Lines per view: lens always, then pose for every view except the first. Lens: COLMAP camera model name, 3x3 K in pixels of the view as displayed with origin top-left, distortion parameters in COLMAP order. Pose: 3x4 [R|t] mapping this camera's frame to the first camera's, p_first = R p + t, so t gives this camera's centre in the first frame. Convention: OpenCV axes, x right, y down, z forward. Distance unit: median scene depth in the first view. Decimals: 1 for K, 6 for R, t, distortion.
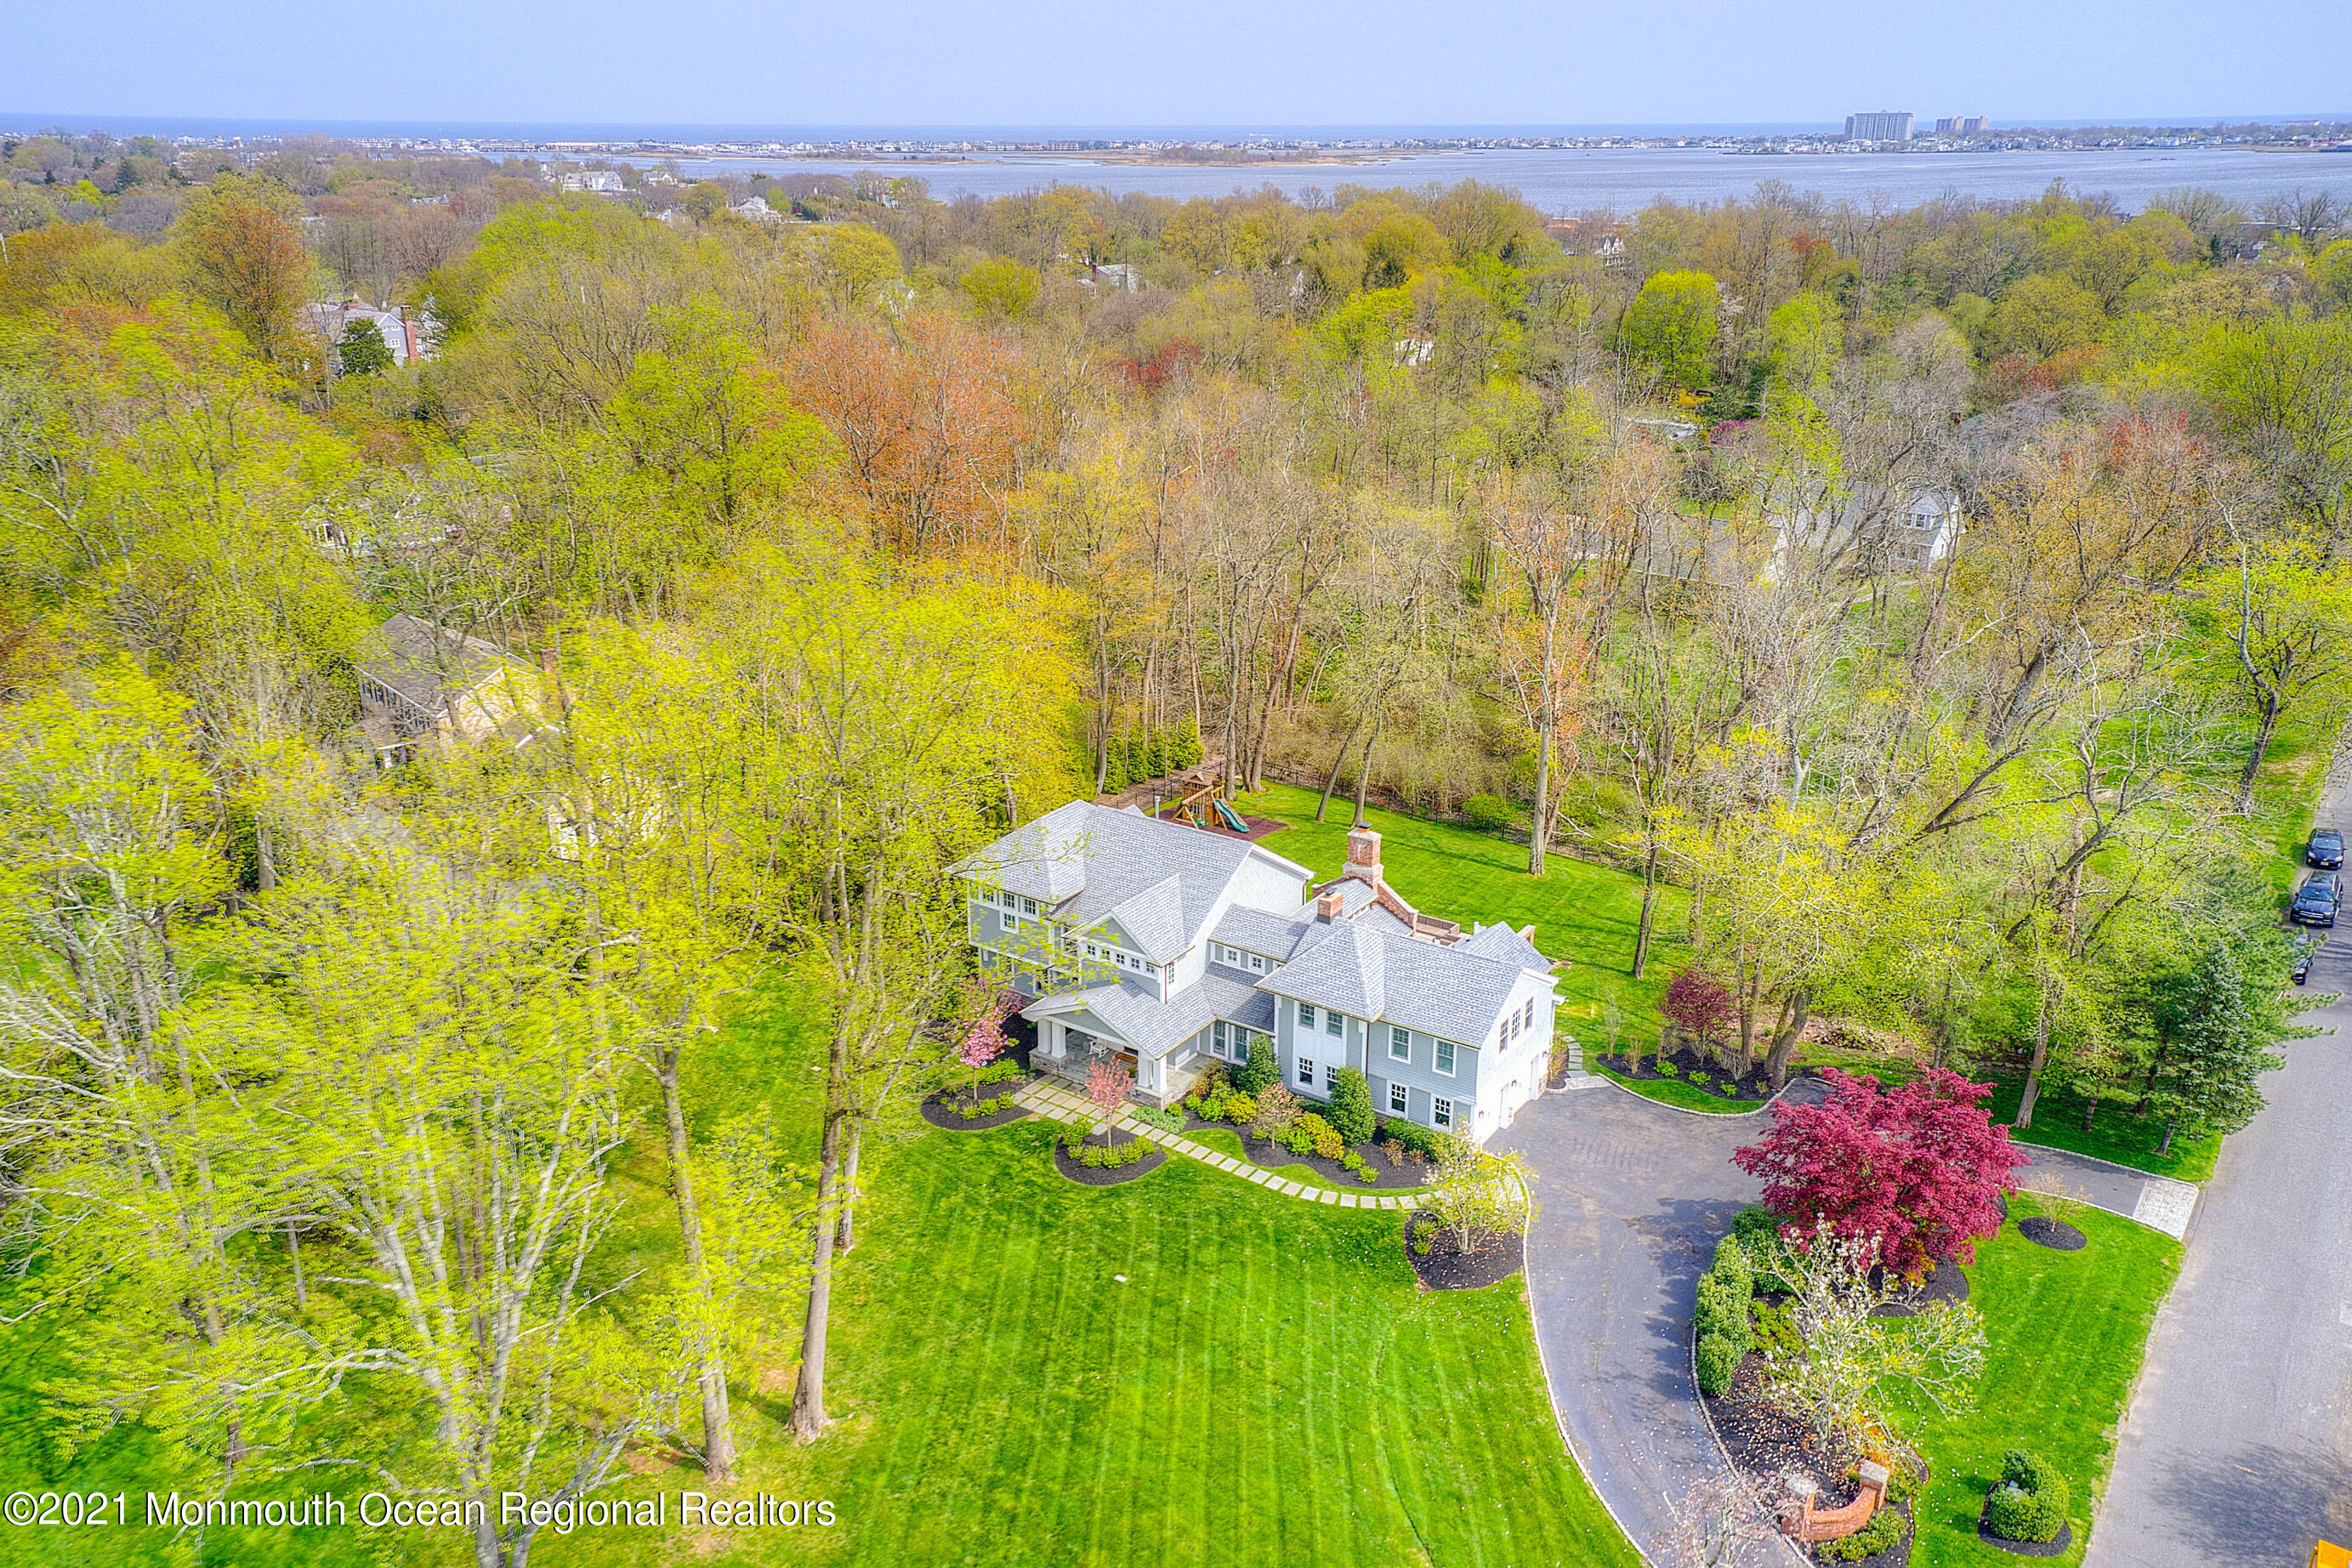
lens RADIAL K [[1866.9, 0, 1169.1], [0, 1866.9, 753.2], [0, 0, 1]] dist [0.021550, 0.038766]
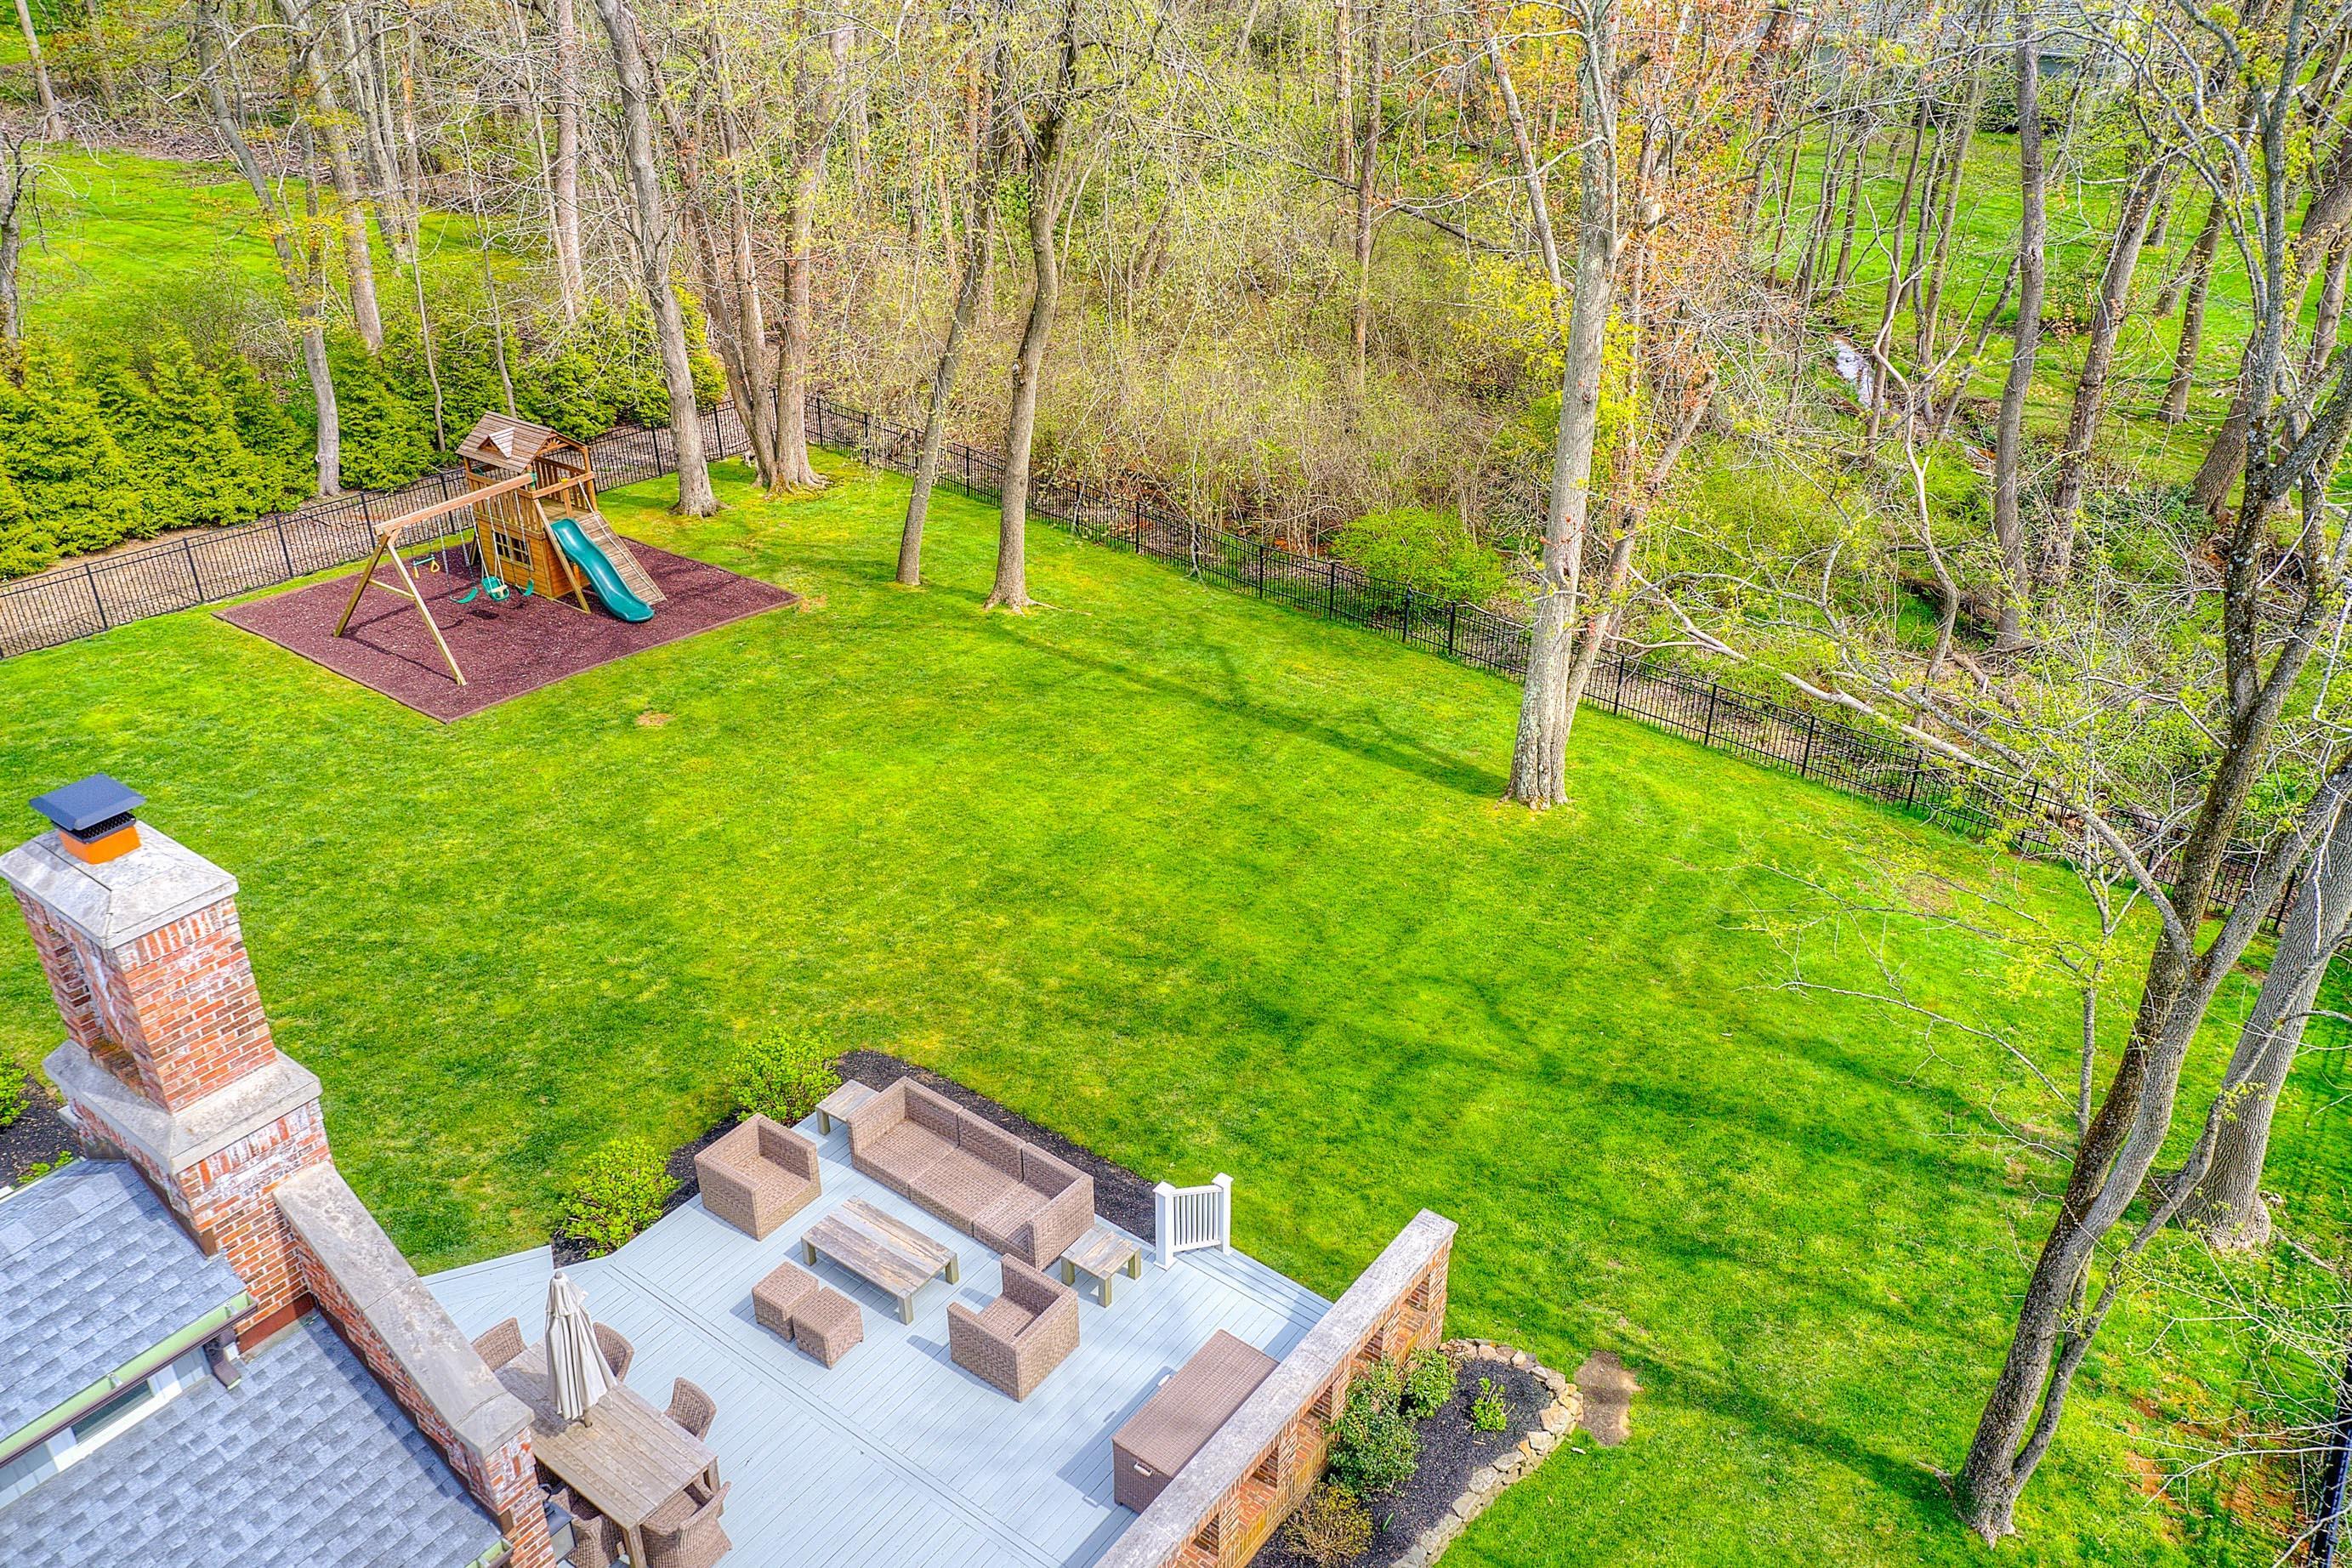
lens RADIAL K [[1866.9, 0, 1169.1], [0, 1866.9, 753.2], [0, 0, 1]] dist [0.021550, 0.038766]
pose [[0.998693, 0.014329, -0.049057, 0.231409], [-0.005725, 0.985215, 0.171227, 0.013854], [0.050786, -0.170722, 0.984010, 1.077180]]
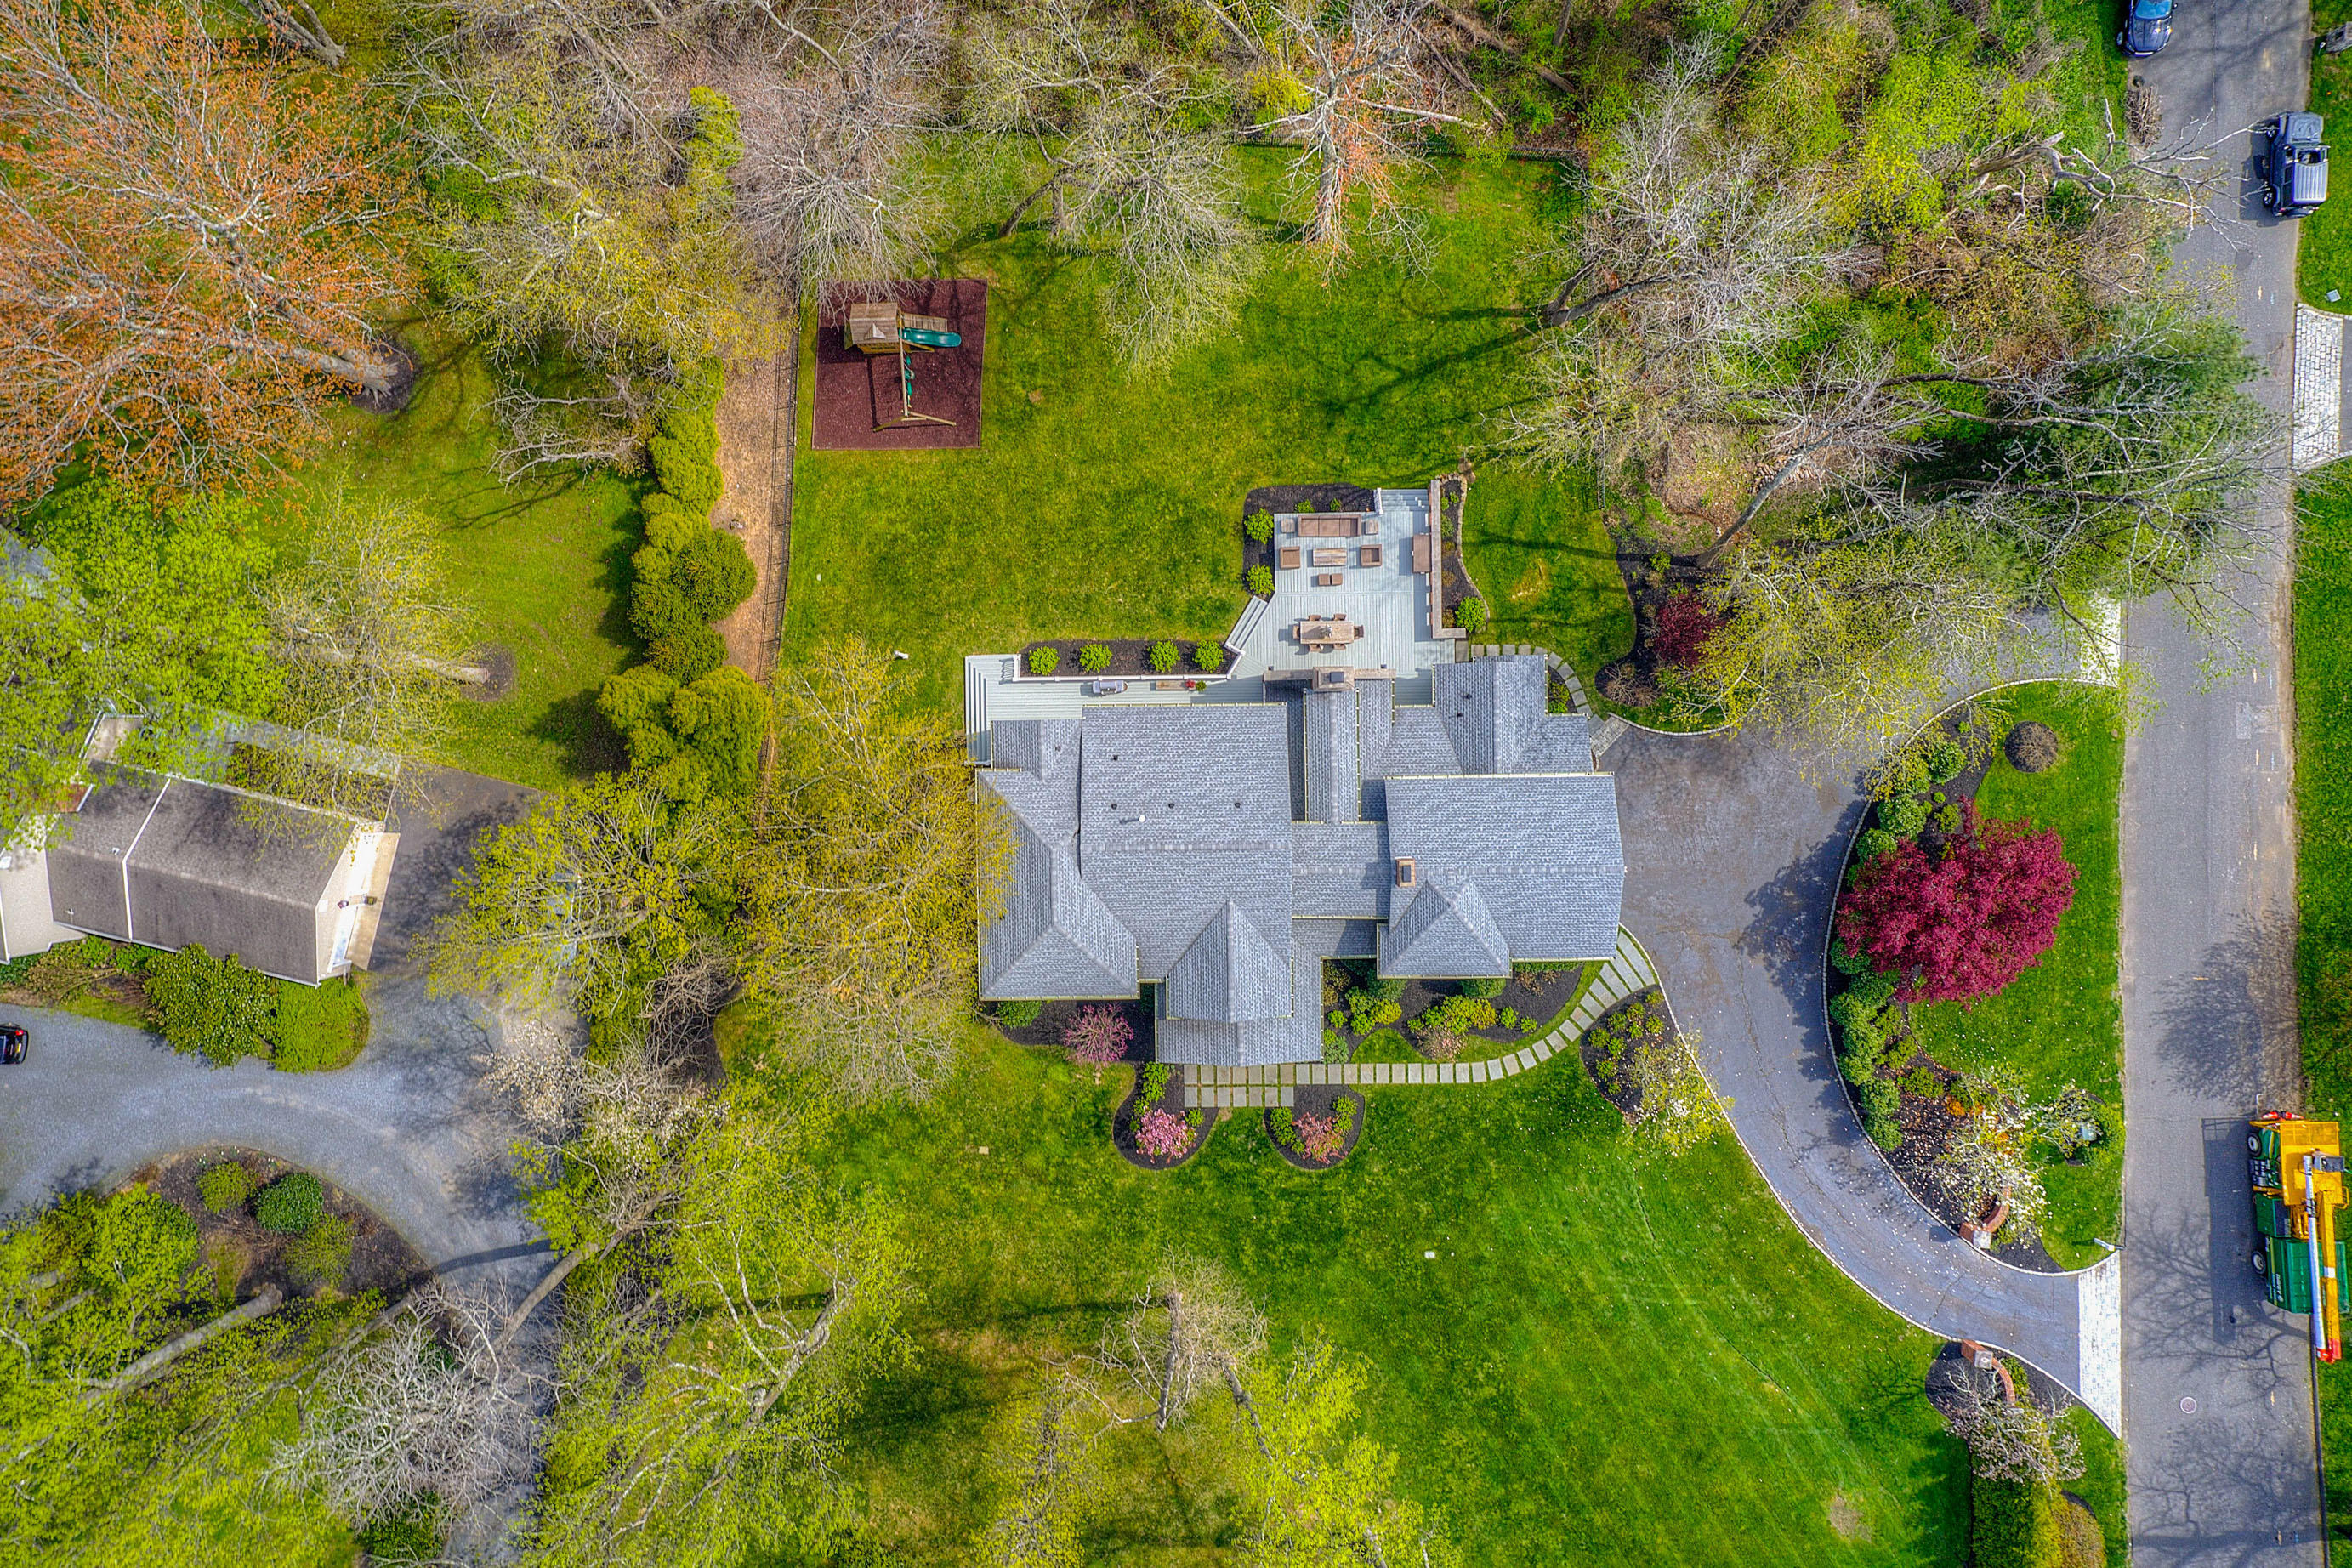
lens RADIAL K [[1866.9, 0, 1169.1], [0, 1866.9, 753.2], [0, 0, 1]] dist [0.021550, 0.038766]
pose [[0.814793, -0.578880, -0.031795, 0.062349], [0.196898, 0.224725, 0.954322, -0.974051], [-0.545292, -0.783835, 0.297085, 0.939329]]
